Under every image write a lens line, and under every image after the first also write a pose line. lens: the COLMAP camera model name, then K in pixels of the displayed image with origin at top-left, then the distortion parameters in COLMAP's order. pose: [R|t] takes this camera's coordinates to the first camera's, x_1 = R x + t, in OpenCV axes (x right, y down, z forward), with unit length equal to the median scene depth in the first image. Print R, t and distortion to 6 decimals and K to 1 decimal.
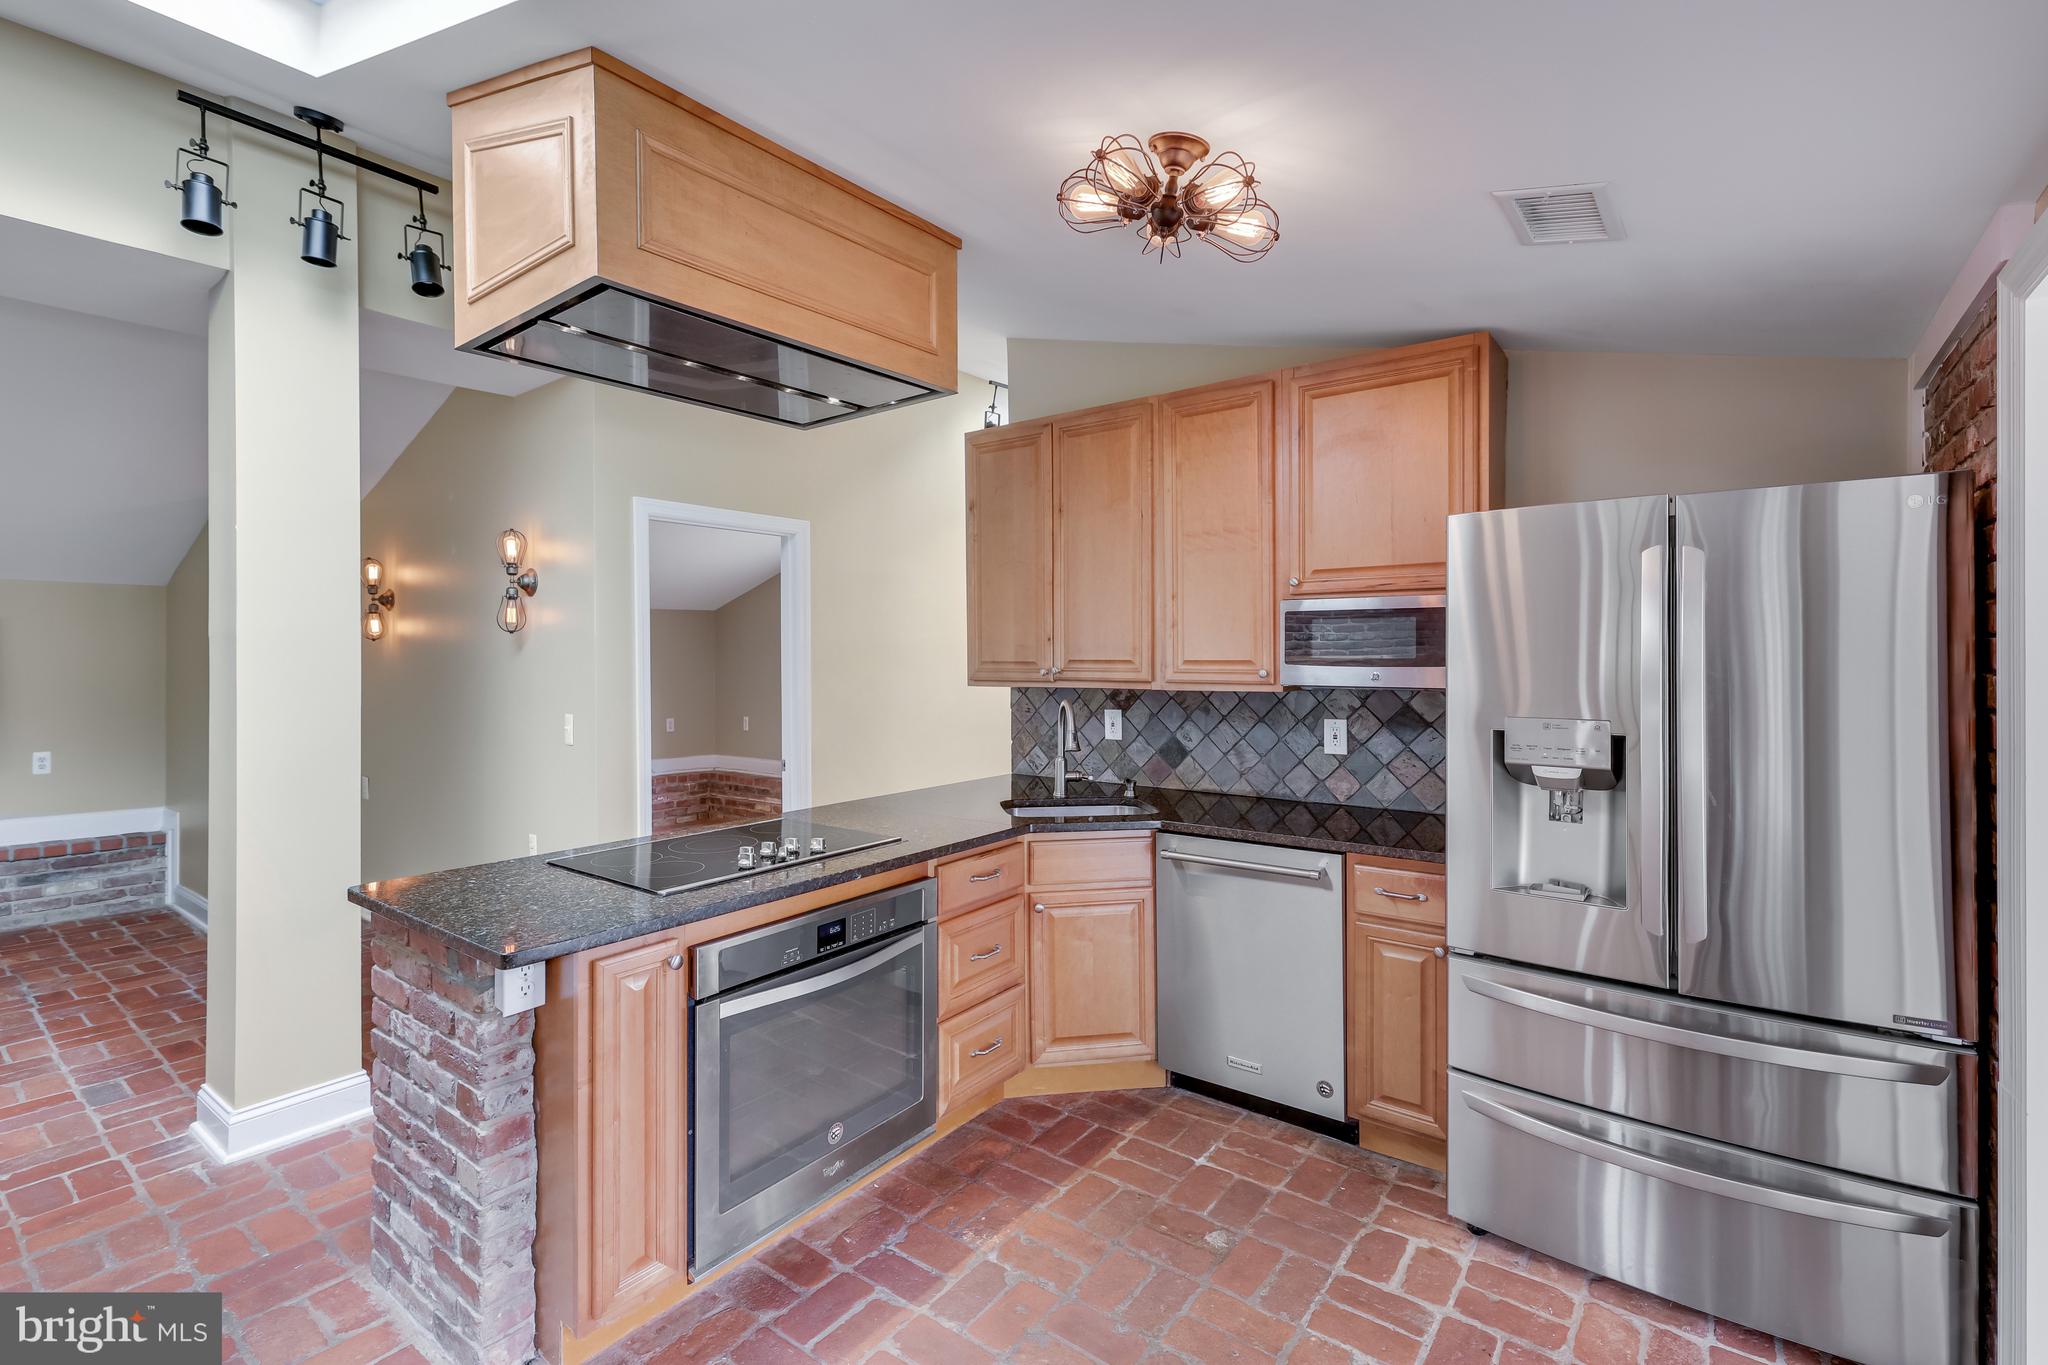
lens RADIAL K [[907.9, 0, 1015.8], [0, 907.9, 654.1], [0, 0, 1]] dist [-0.000465, 0.000799]
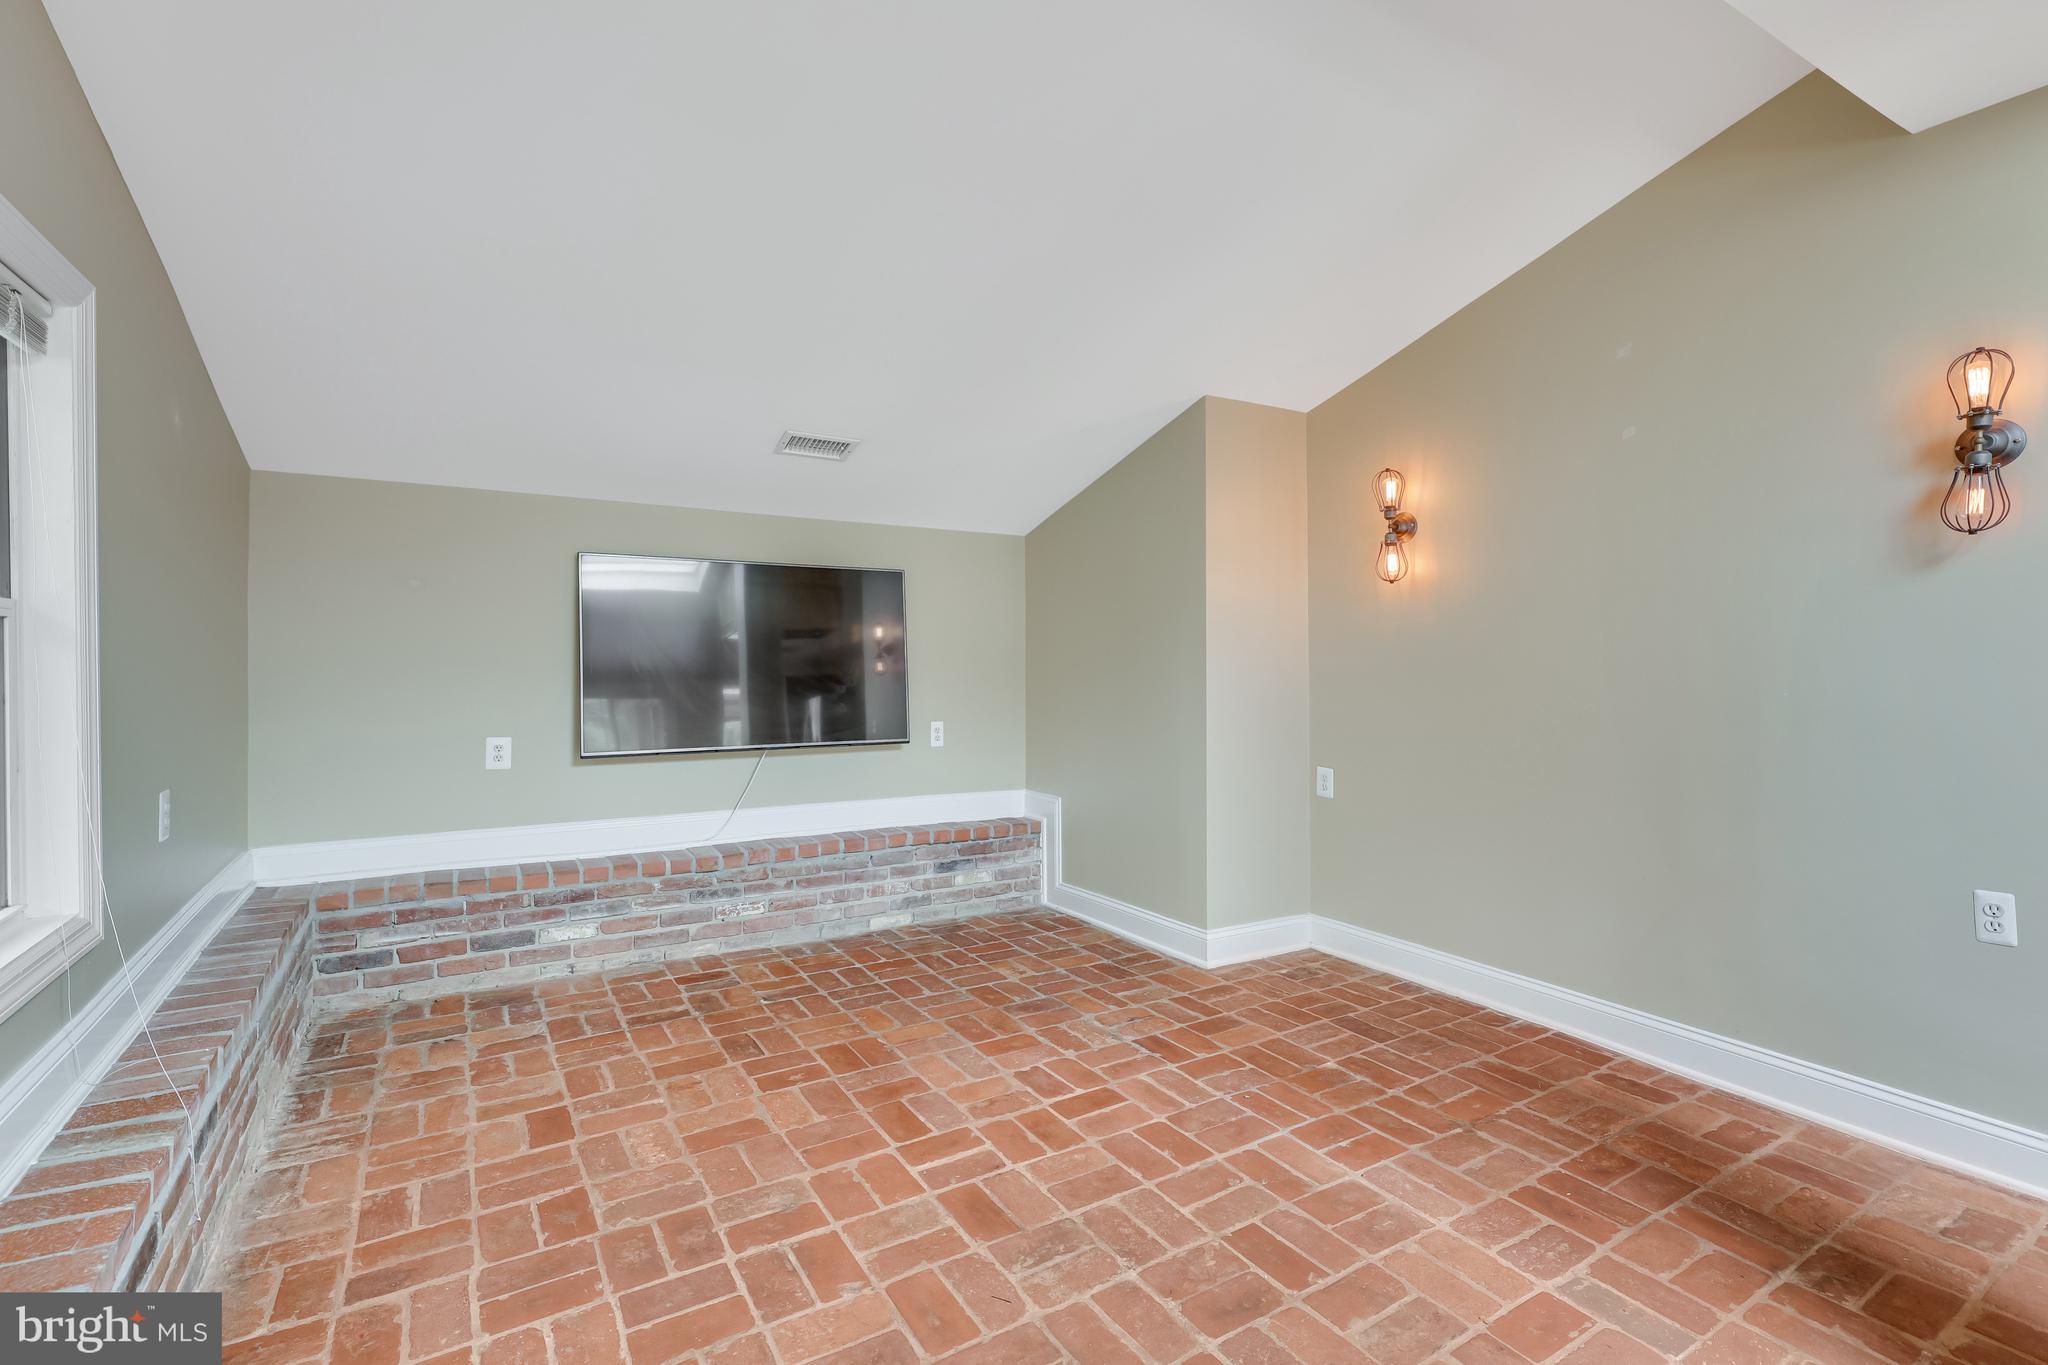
lens RADIAL K [[931.5, 0, 1009.5], [0, 931.5, 656.9], [0, 0, 1]] dist [-0.004908, 0.000381]
pose [[0.927422, 0.005244, -0.373979, -1.152406], [-0.002657, 0.999969, 0.007435, 0.064437], [0.374007, -0.005902, 0.927407, 0.313560]]
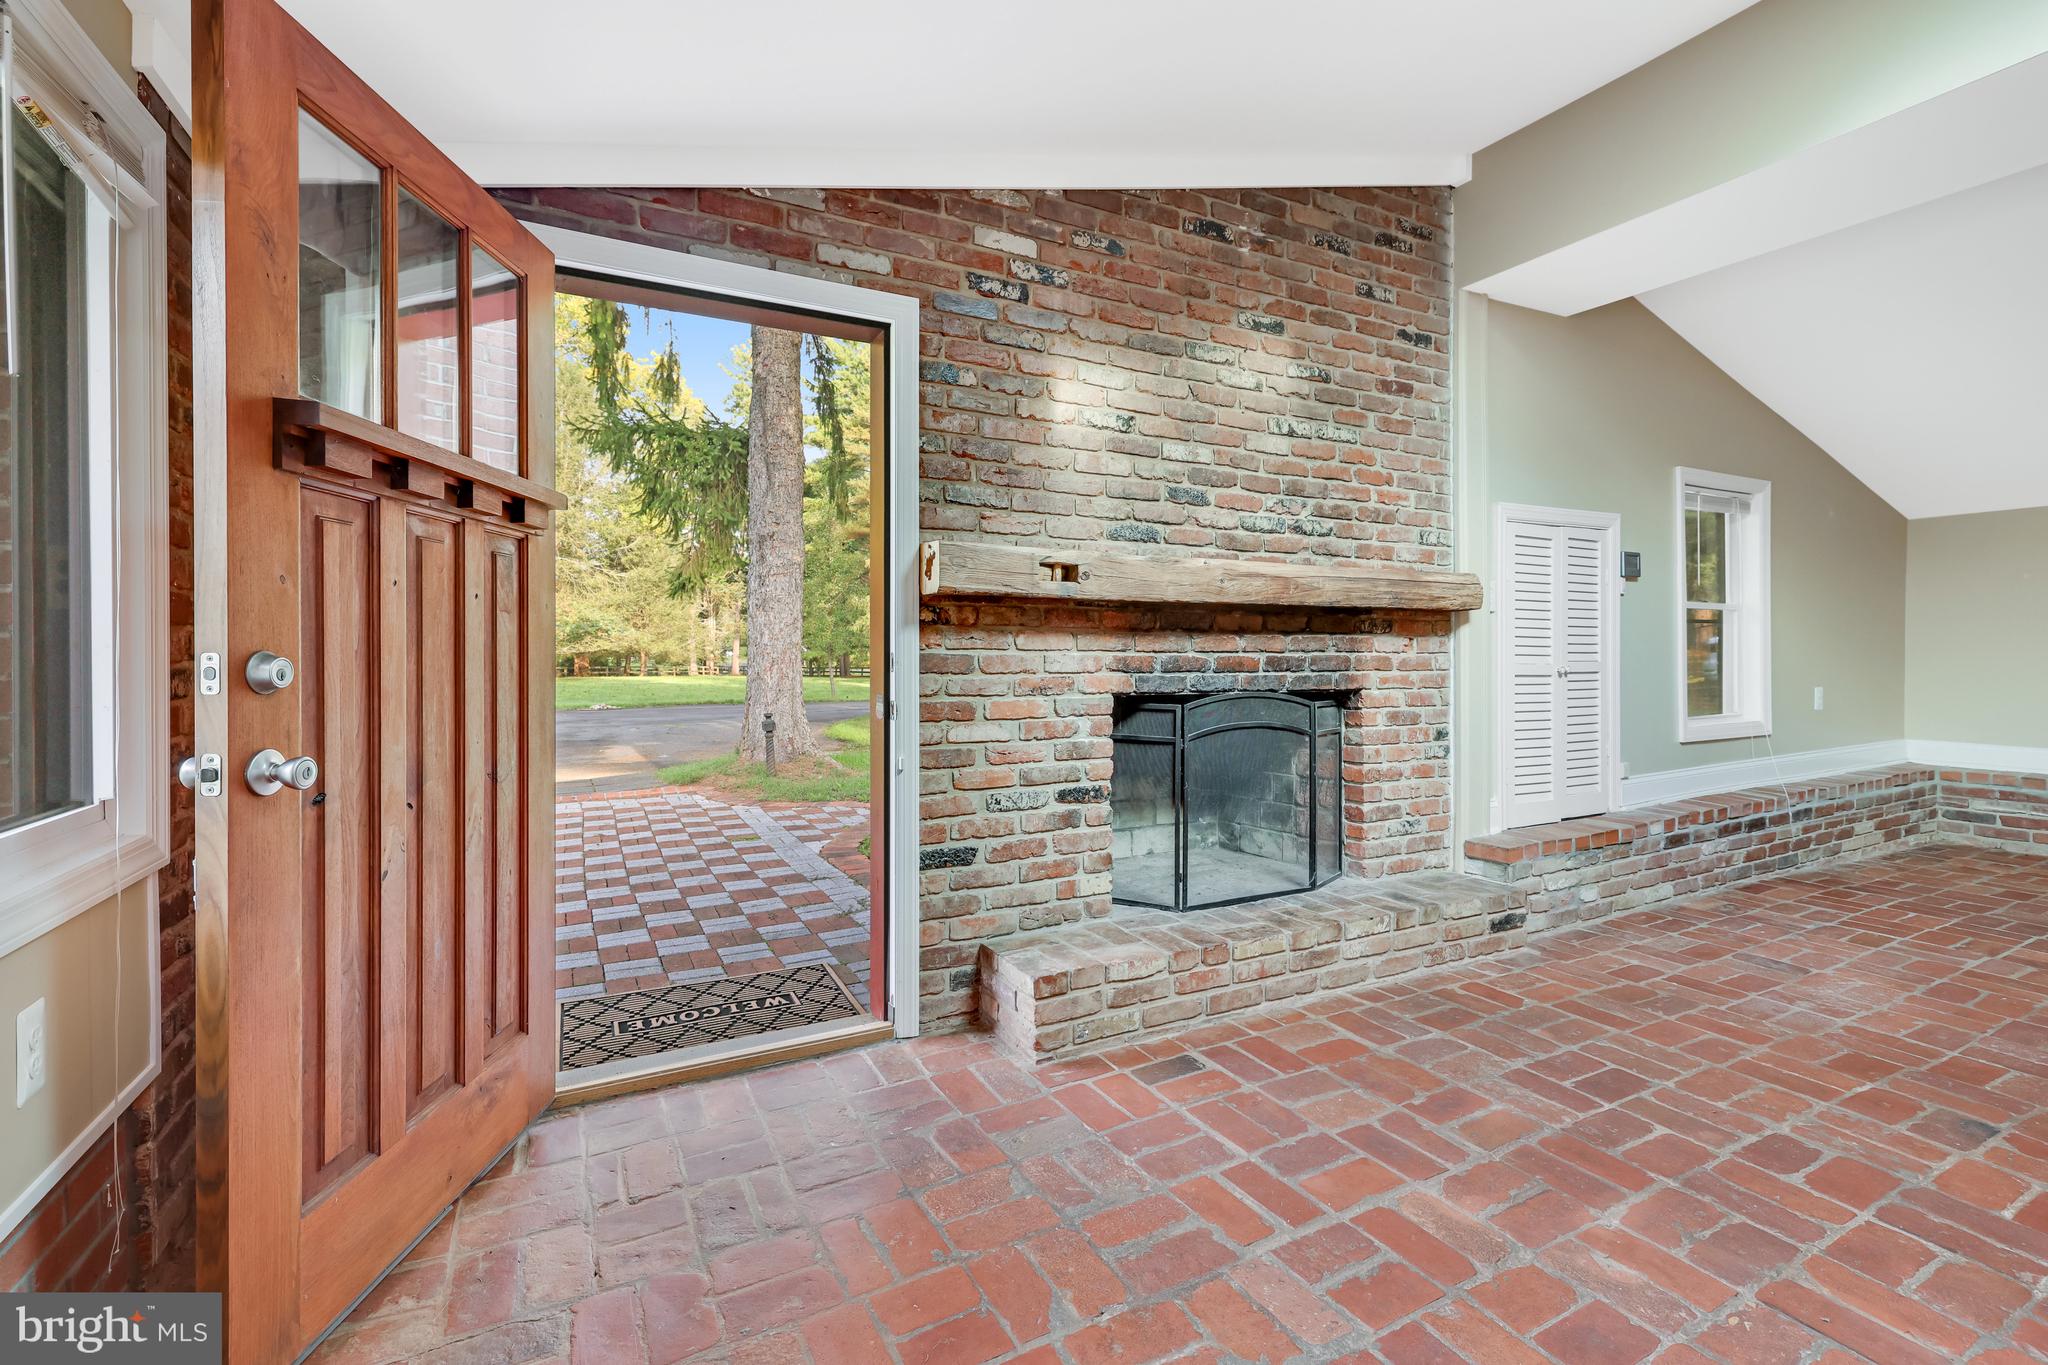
lens RADIAL K [[881.2, 0, 1001.4], [0, 881.2, 658.5], [0, 0, 1]] dist [-0.003440, 0.000027]
pose [[-0.445538, 0.008045, -0.895227, 0.012183], [0.009017, 0.999949, 0.004499, 0.113291], [0.895218, -0.006068, -0.445588, 0.150042]]
